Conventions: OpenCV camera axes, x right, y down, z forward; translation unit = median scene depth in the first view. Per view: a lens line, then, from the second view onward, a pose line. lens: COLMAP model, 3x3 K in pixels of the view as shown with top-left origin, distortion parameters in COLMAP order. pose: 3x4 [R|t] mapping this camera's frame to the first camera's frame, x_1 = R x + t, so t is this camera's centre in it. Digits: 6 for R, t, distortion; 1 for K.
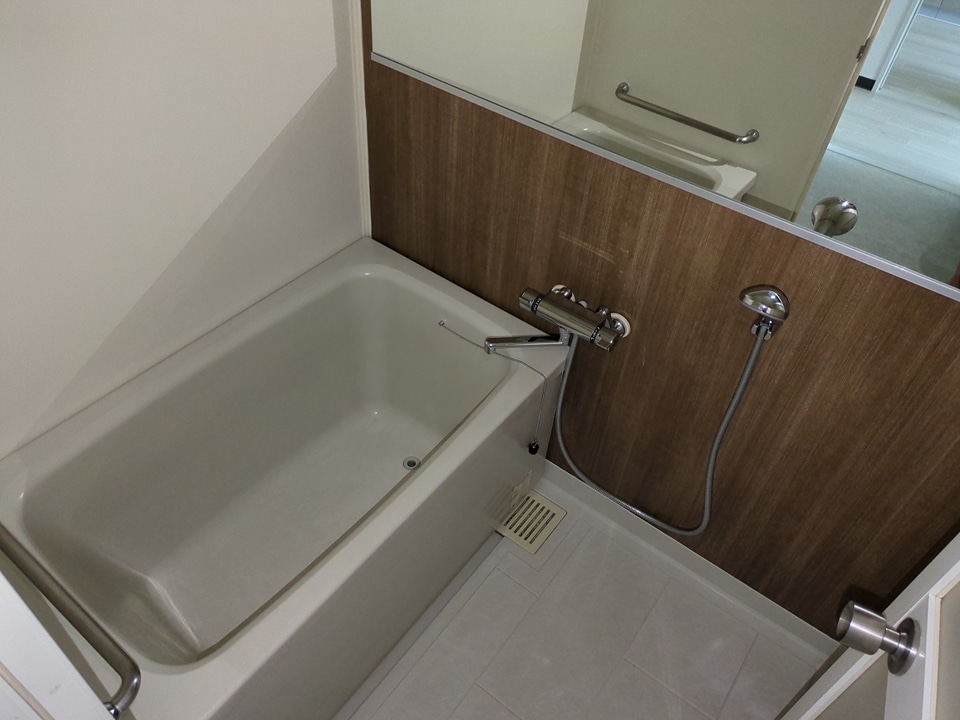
lens RADIAL K [[724.6, 0, 479.2], [0, 724.6, 356.1], [0, 0, 1]] dist [0.030141, -0.029347]
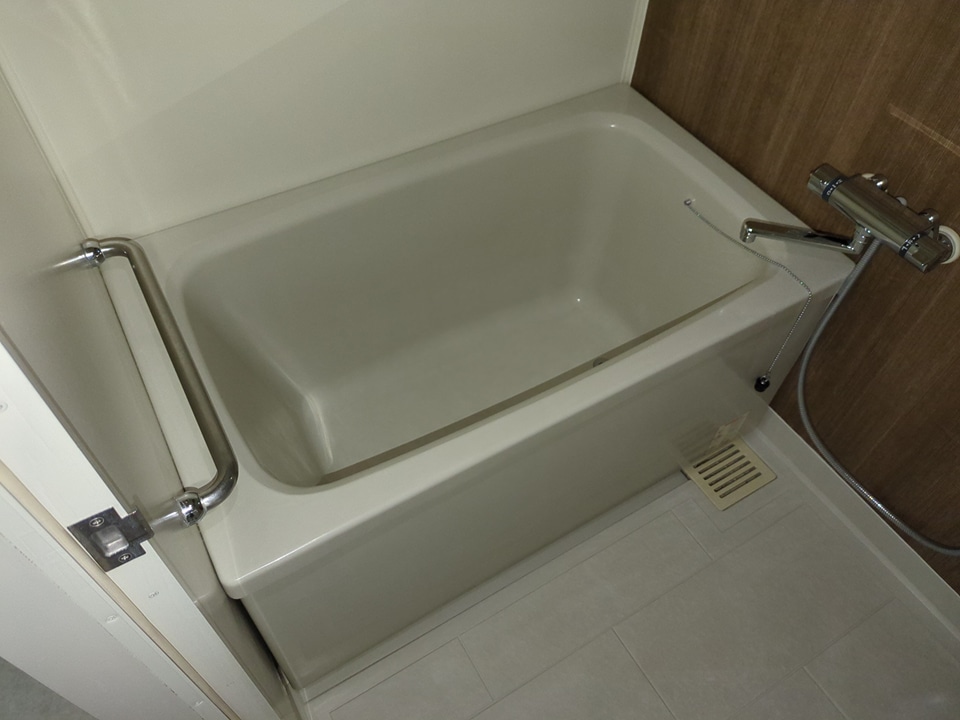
lens RADIAL K [[724.6, 0, 474.8], [0, 724.6, 362.1], [0, 0, 1]] dist [0.030141, -0.029347]
pose [[0.925340, 0.270404, -0.265758, -0.009323], [-0.240348, 0.960479, 0.140405, 0.068926], [0.293221, -0.066048, 0.953760, 0.164139]]
